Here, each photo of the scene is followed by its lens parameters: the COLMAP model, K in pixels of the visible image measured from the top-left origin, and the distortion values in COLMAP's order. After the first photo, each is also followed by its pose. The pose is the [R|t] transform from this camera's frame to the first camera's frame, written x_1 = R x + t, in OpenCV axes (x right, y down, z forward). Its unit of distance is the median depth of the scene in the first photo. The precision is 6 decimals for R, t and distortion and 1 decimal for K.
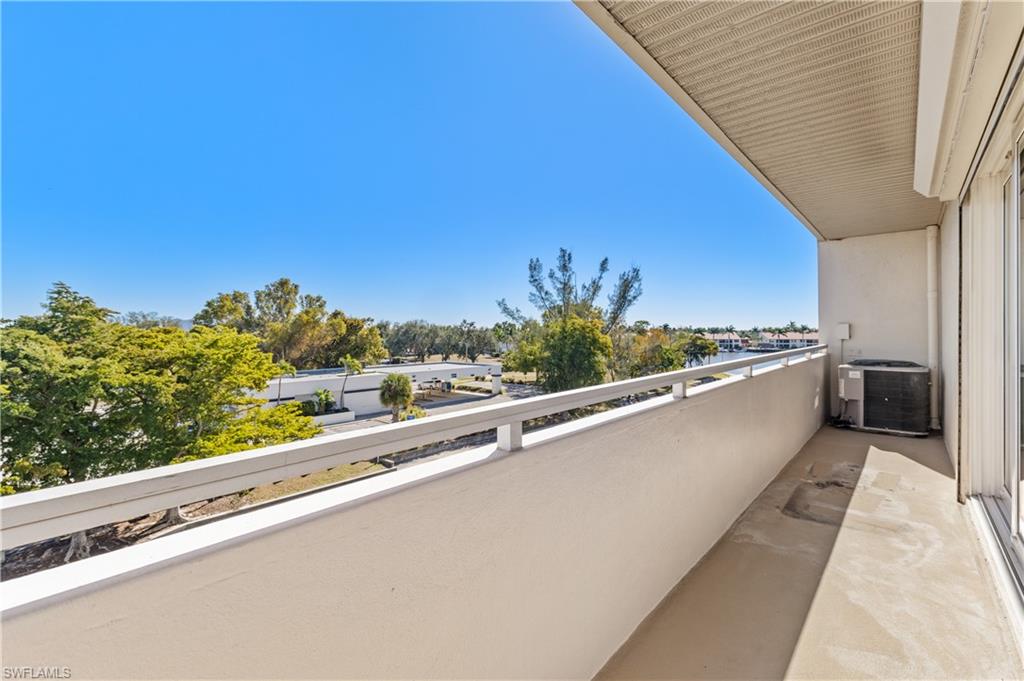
lens RADIAL K [[460.3, 0, 522.1], [0, 460.3, 332.5], [0, 0, 1]] dist [0.004061, 0.000296]
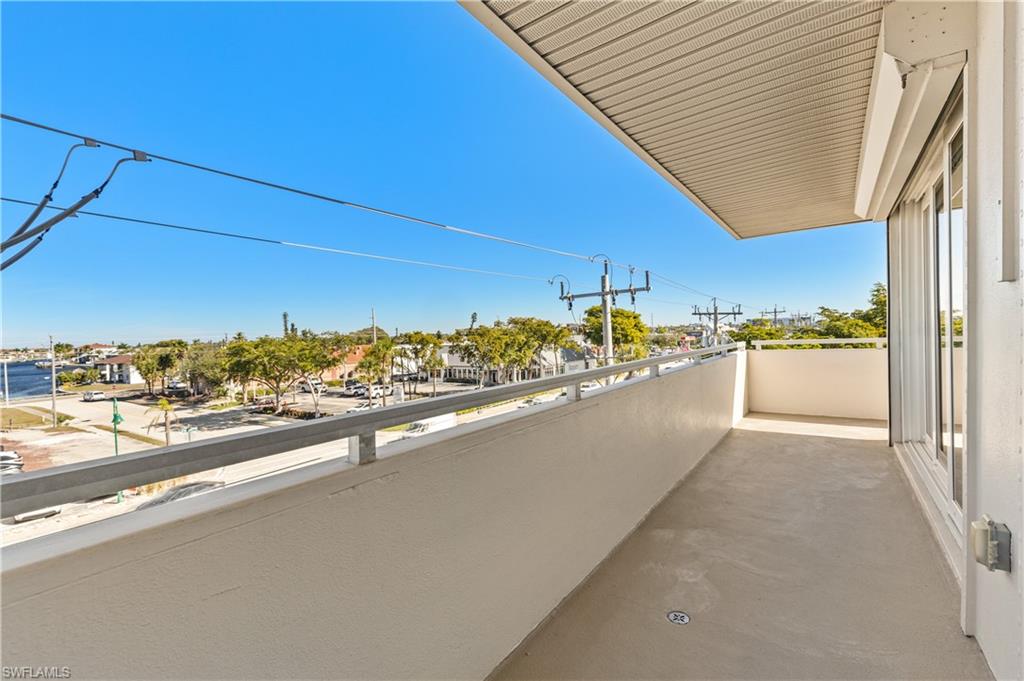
lens RADIAL K [[460.3, 0, 512.1], [0, 460.3, 345.2], [0, 0, 1]] dist [0.004061, 0.000296]
pose [[0.079930, 0.021717, -0.996564, 0.968970], [0.034374, 0.999108, 0.024530, 0.004627], [0.996208, -0.036217, 0.079112, -0.642597]]
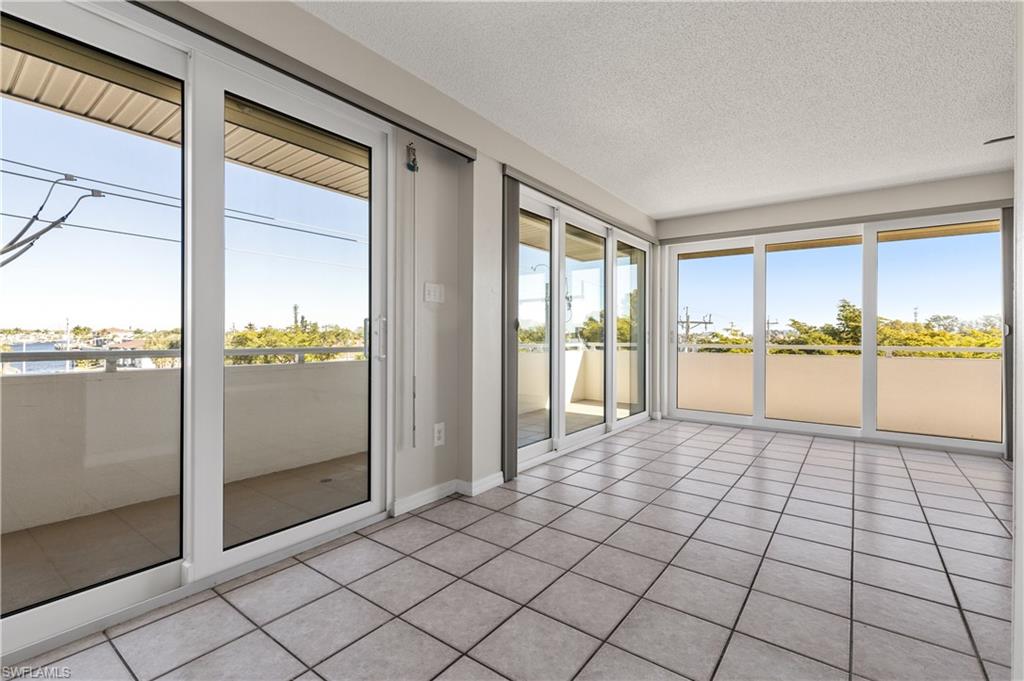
lens RADIAL K [[460.3, 0, 509.9], [0, 460.3, 333.5], [0, 0, 1]] dist [0.004061, 0.000296]
pose [[0.055777, -0.002147, -0.998441, 1.274505], [-0.006046, 0.999979, -0.002488, 0.015920], [0.998425, 0.006176, 0.055762, -0.290469]]
